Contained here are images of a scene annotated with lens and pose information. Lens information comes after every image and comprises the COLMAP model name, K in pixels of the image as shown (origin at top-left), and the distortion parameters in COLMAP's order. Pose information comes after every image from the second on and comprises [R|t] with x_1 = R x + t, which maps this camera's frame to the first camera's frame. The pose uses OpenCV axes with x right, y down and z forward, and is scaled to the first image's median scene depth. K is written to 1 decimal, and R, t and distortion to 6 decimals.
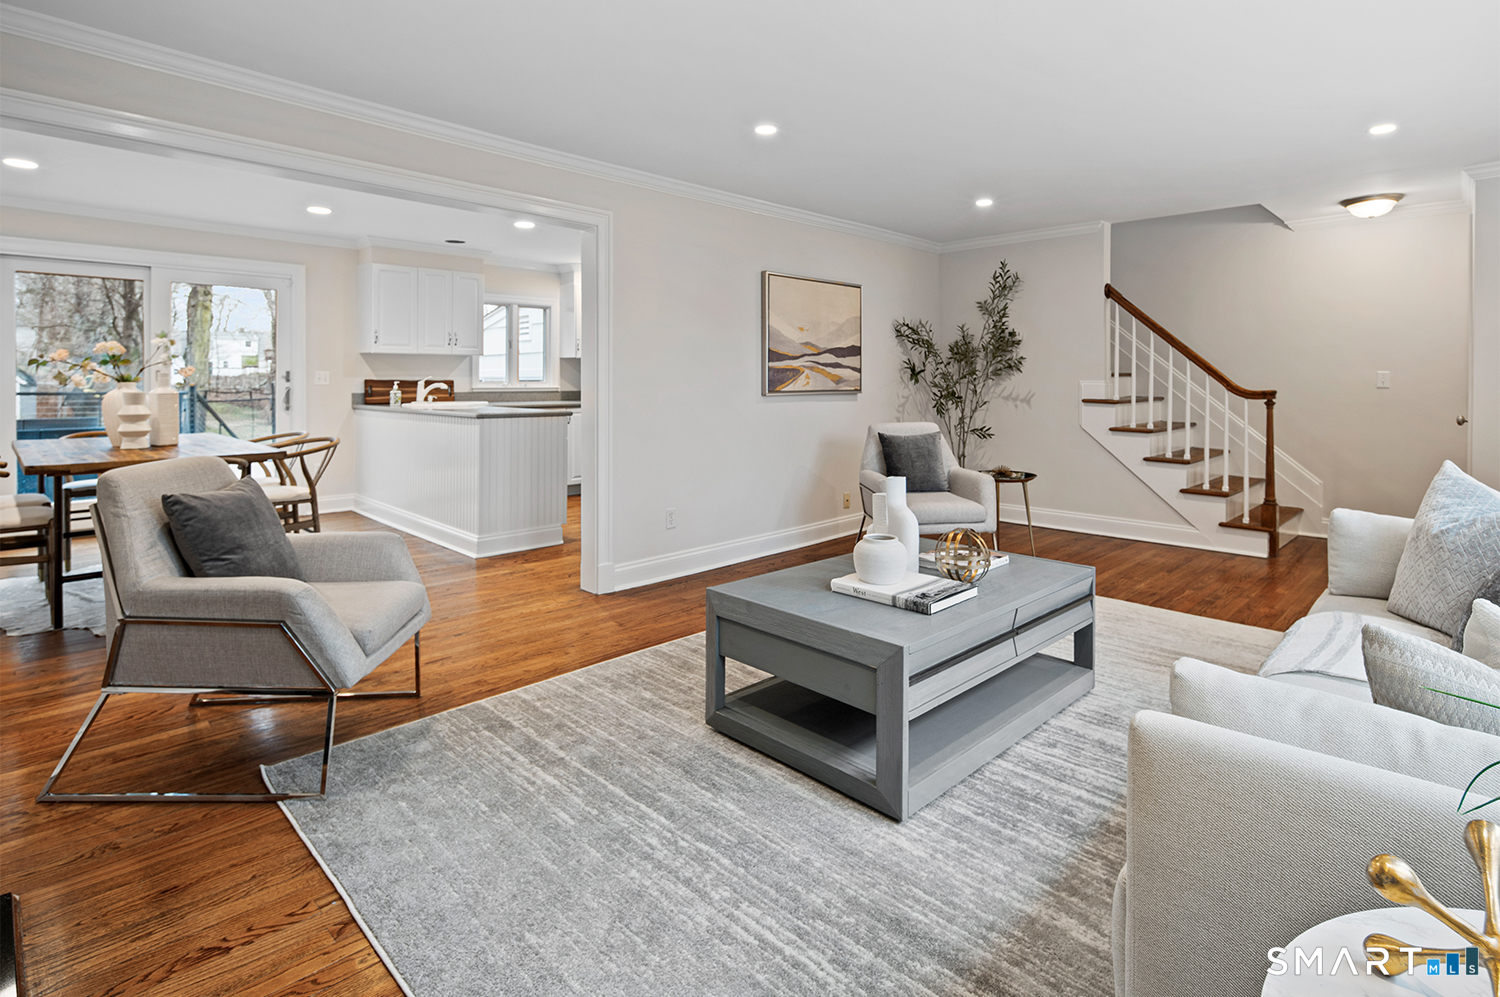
lens RADIAL K [[740.6, 0, 742.0], [0, 740.6, 498.5], [0, 0, 1]] dist [0.003860, 0.000034]
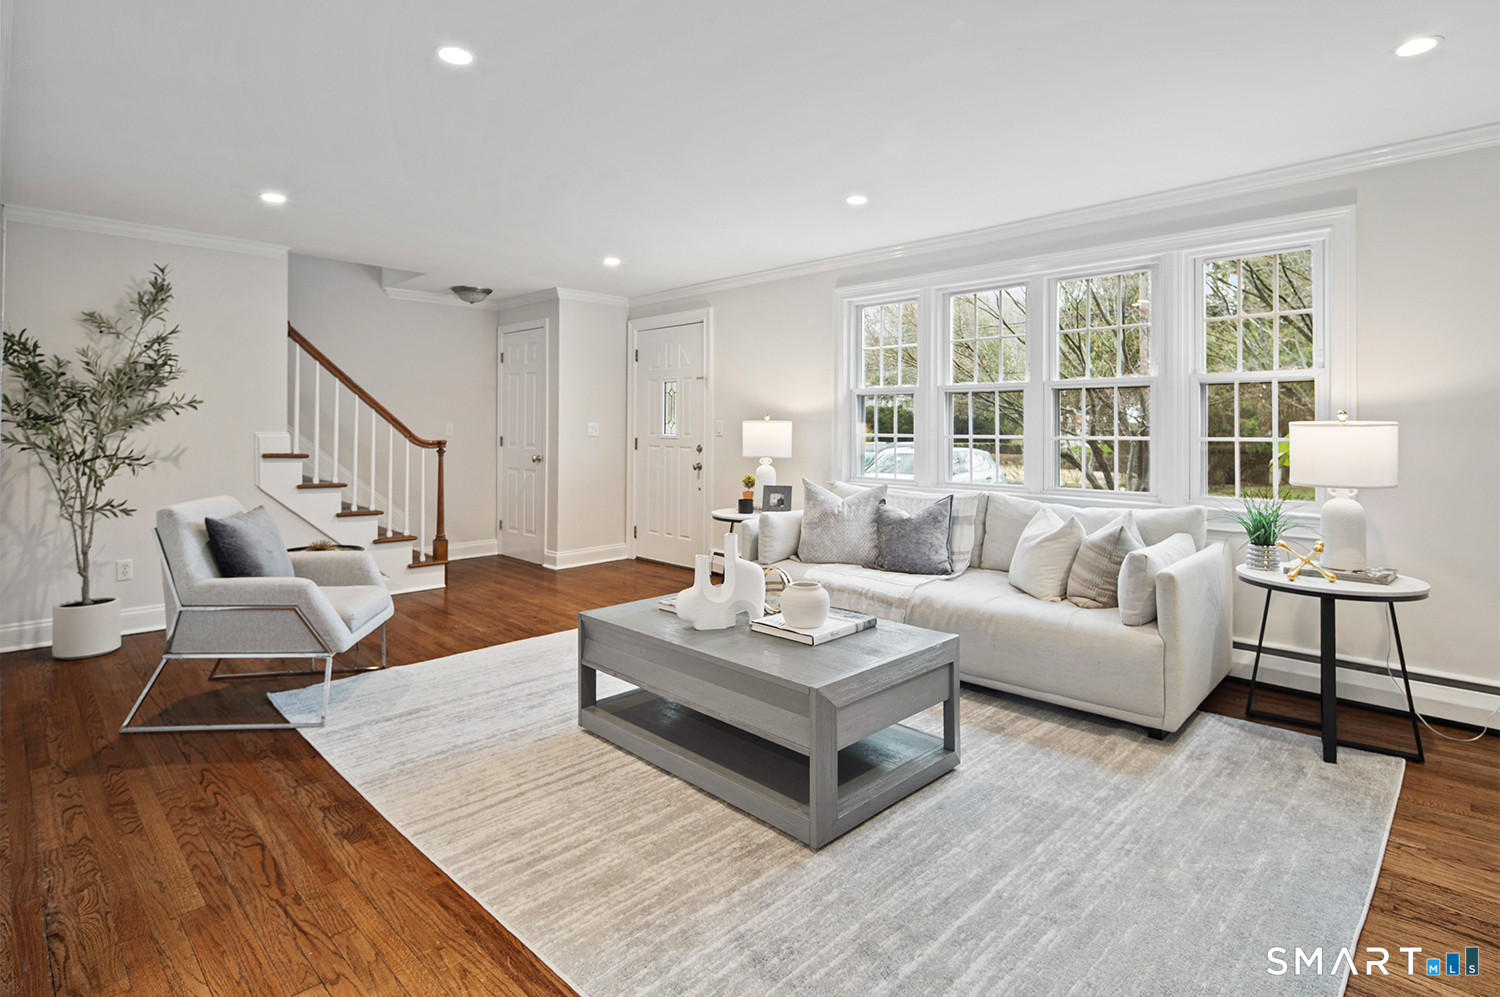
lens RADIAL K [[758.1, 0, 749.4], [0, 758.1, 522.9], [0, 0, 1]] dist [-0.000883, -0.000179]
pose [[-0.012581, -0.125233, 0.992048, -0.453827], [0.152440, 0.980289, 0.125682, -0.094276], [-0.988233, 0.152809, 0.006758, 0.539363]]
